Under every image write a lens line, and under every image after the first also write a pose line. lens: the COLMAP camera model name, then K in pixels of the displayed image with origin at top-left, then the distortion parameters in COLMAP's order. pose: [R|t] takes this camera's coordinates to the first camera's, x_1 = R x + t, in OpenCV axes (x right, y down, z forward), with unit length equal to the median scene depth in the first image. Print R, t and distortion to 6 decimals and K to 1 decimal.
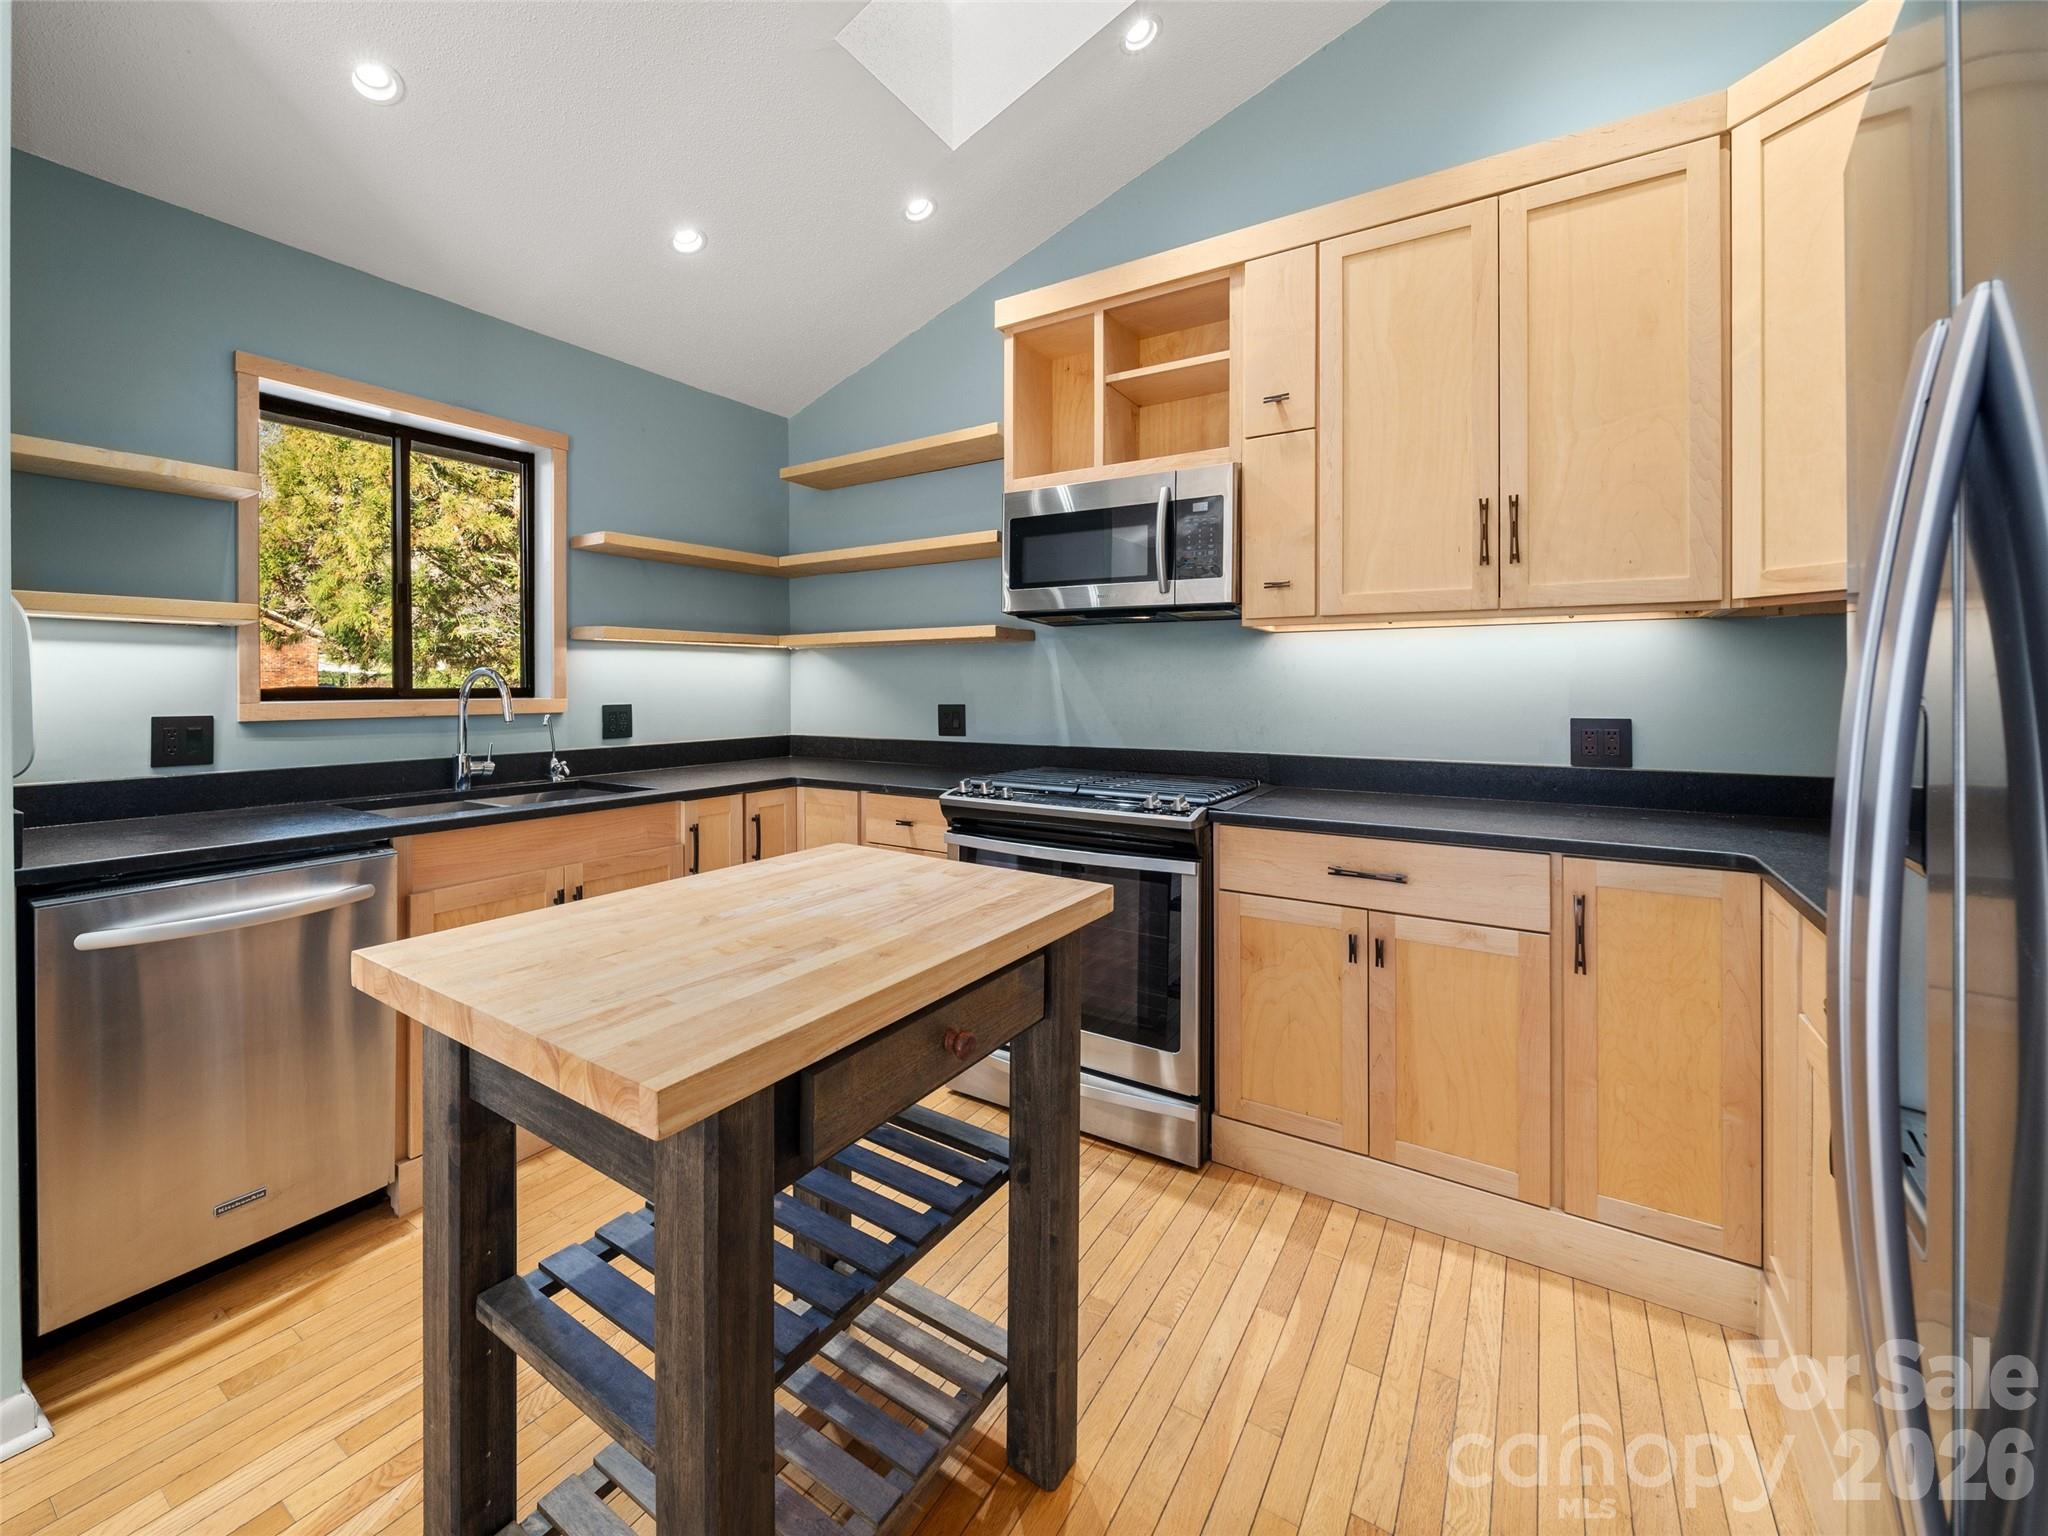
lens RADIAL K [[868.3, 0, 903.3], [0, 868.3, 684.1], [0, 0, 1]] dist [-0.003815, -0.002526]
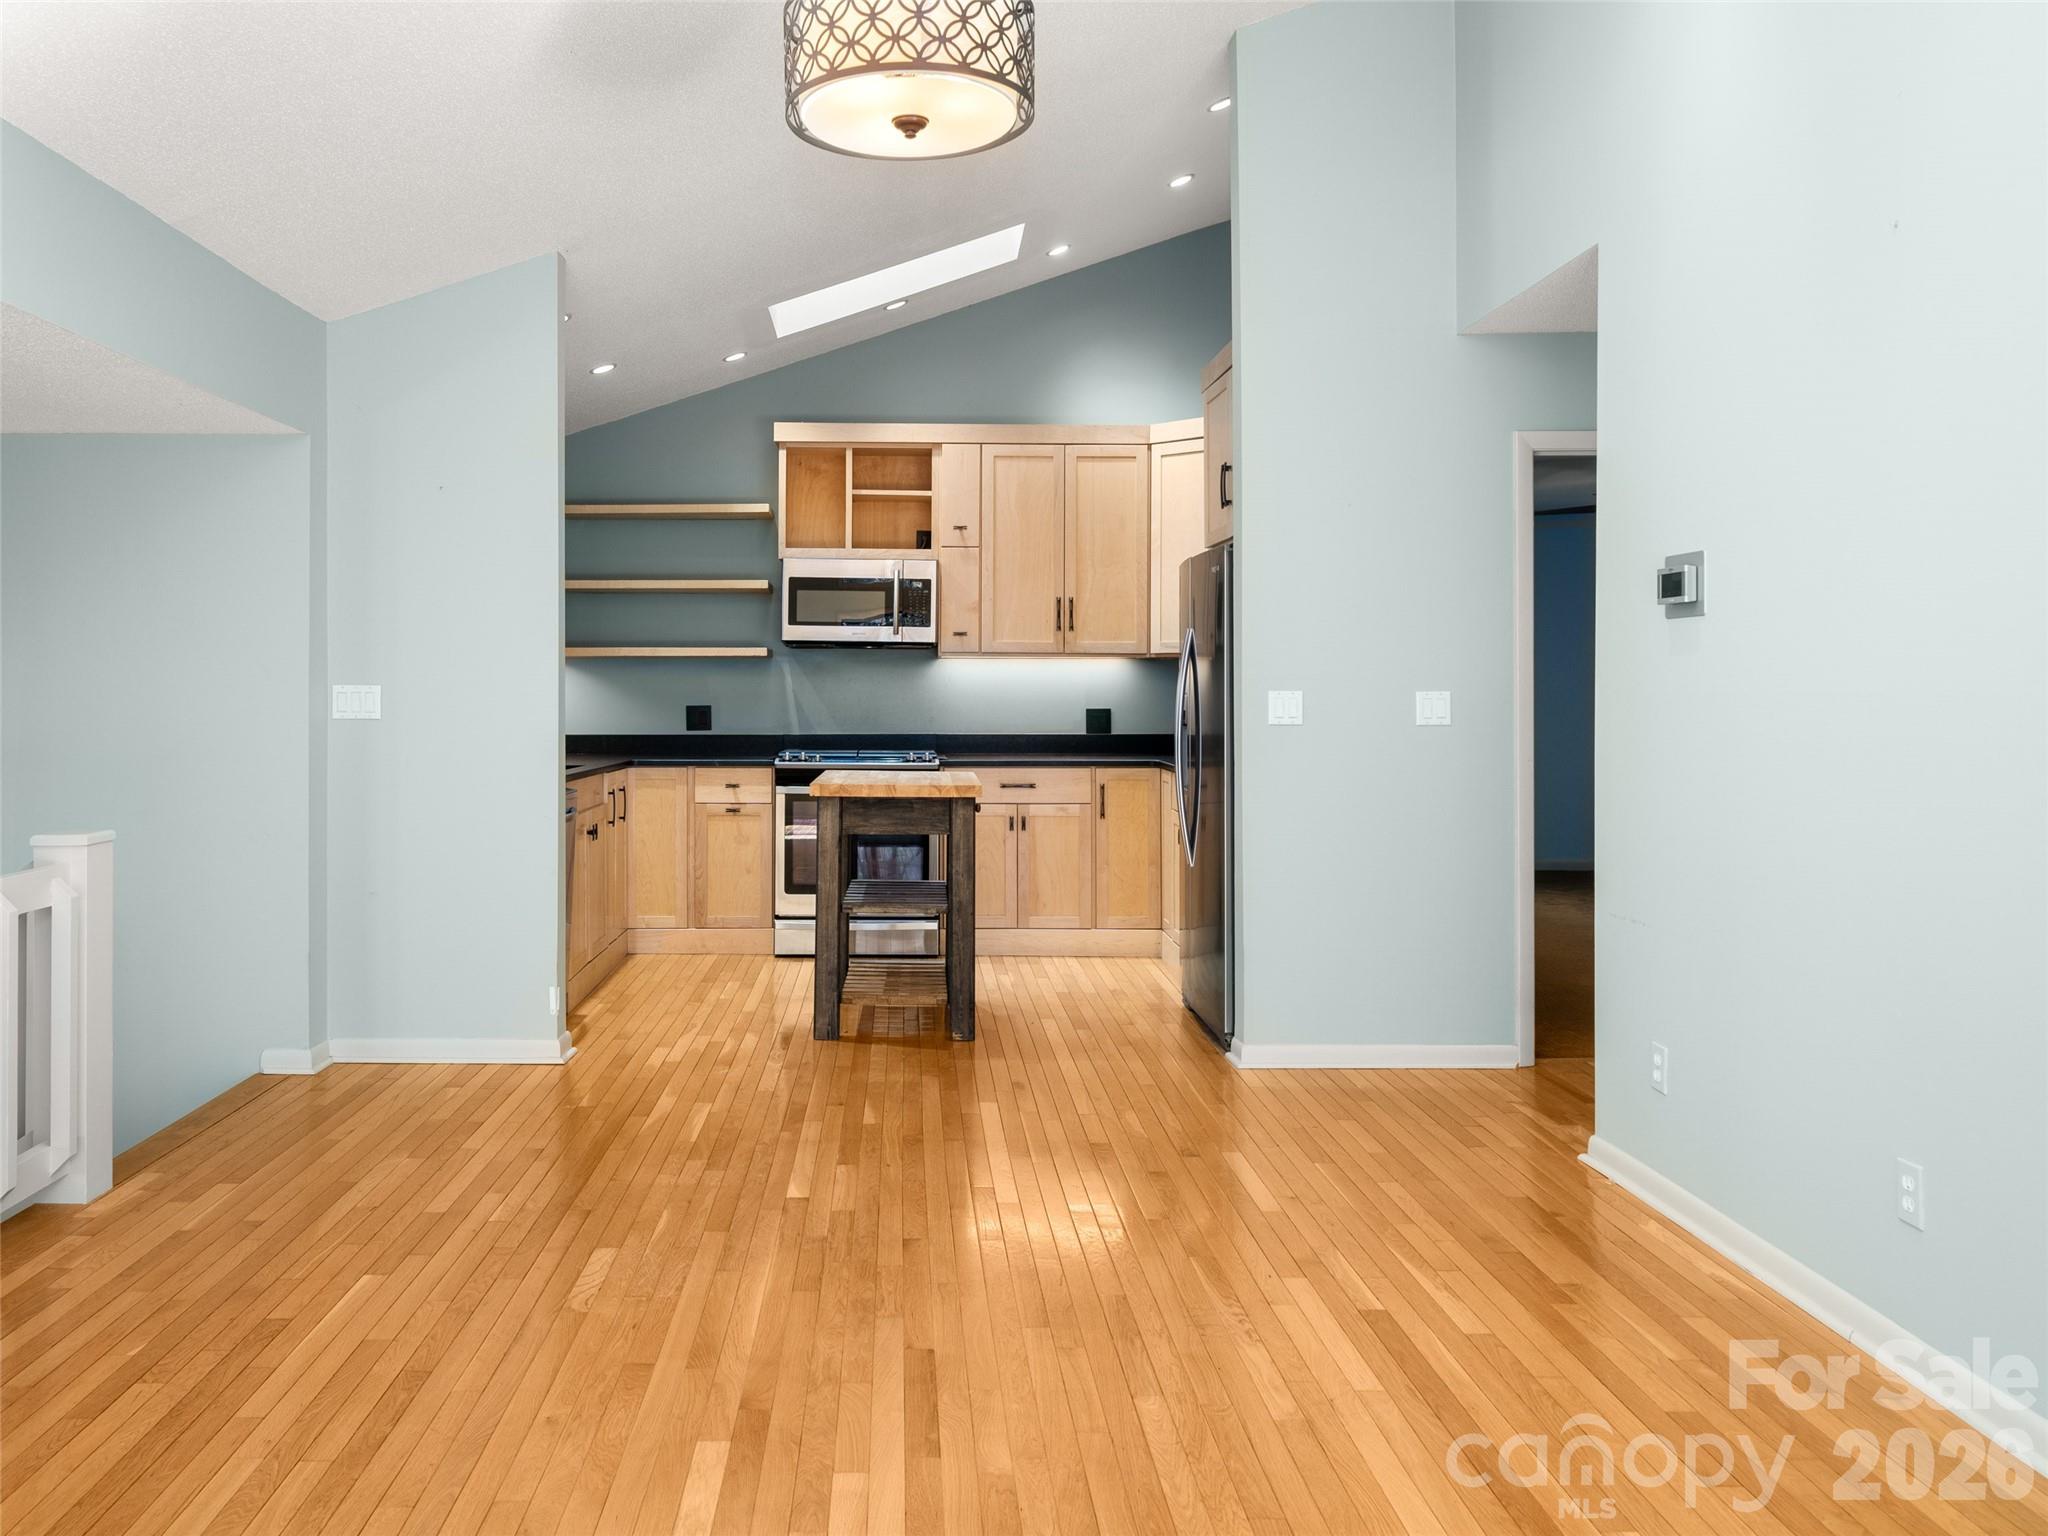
lens RADIAL K [[1573.8, 0, 908.0], [0, 1573.8, 687.2], [0, 0, 1]] dist [-0.028453, 0.005443]
pose [[0.803294, 0.003721, 0.595571, -1.486696], [-0.002684, 0.999993, -0.002627, 0.002025], [-0.595576, 0.000511, 0.803299, -1.433539]]
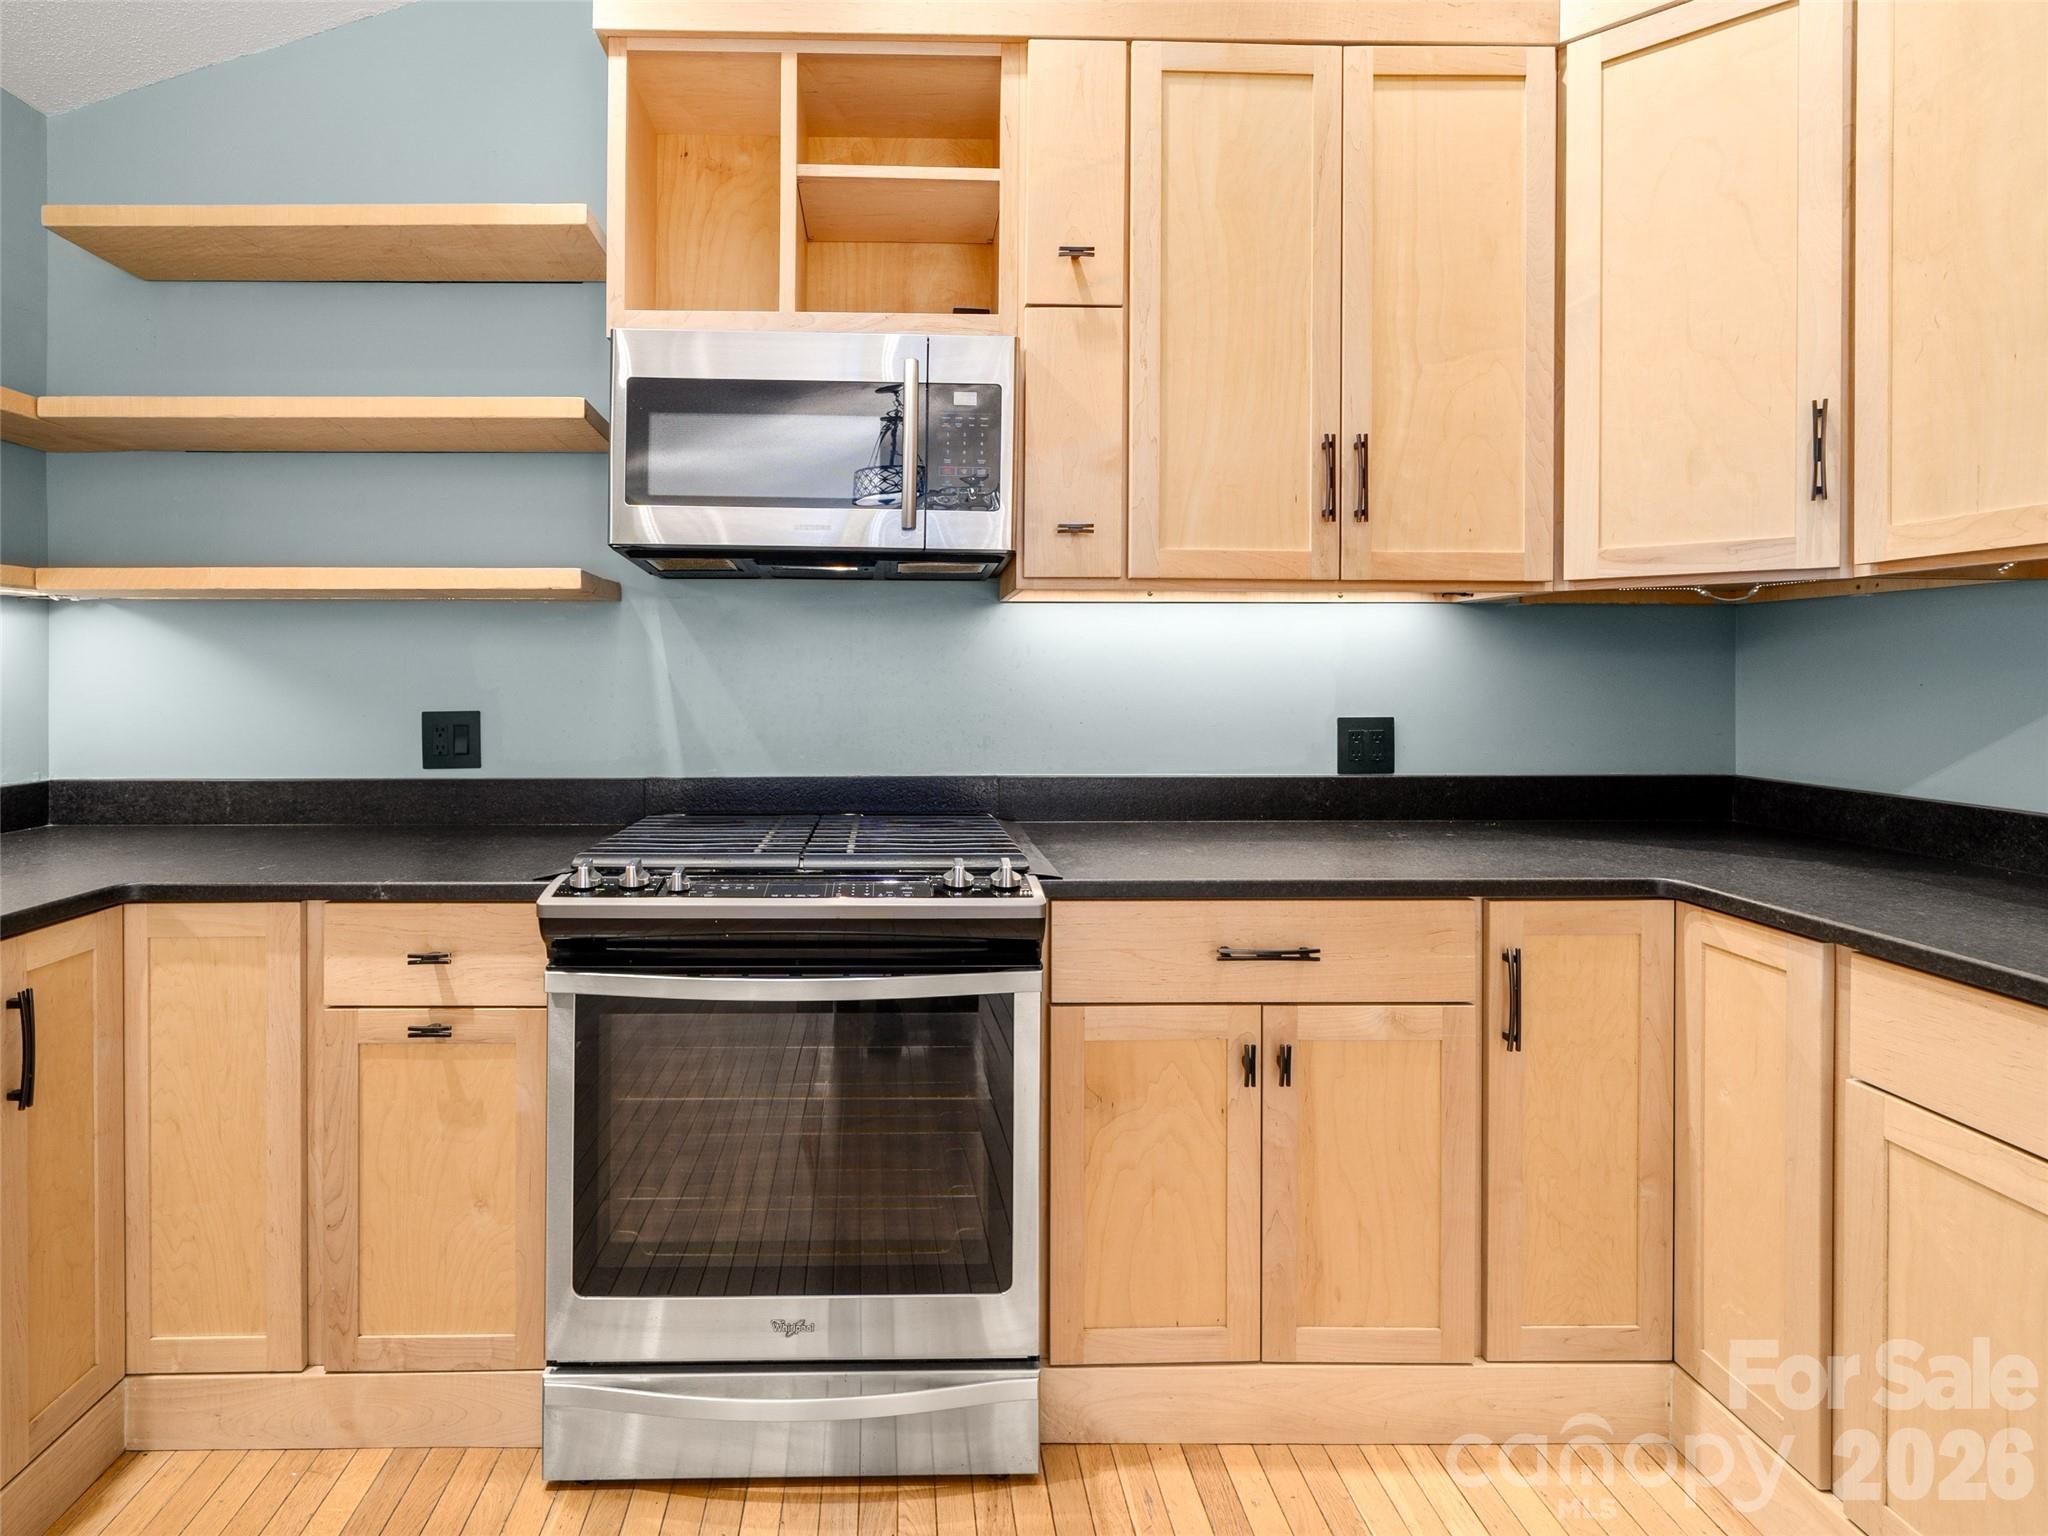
lens RADIAL K [[1005.9, 0, 905.7], [0, 1005.9, 677.8], [0, 0, 1]] dist [0.001685, -0.003355]
pose [[0.797428, 0.001387, 0.603412, -0.140882], [-0.002929, 0.999994, 0.001573, 0.000711], [-0.603406, -0.003022, 0.797428, 0.437025]]
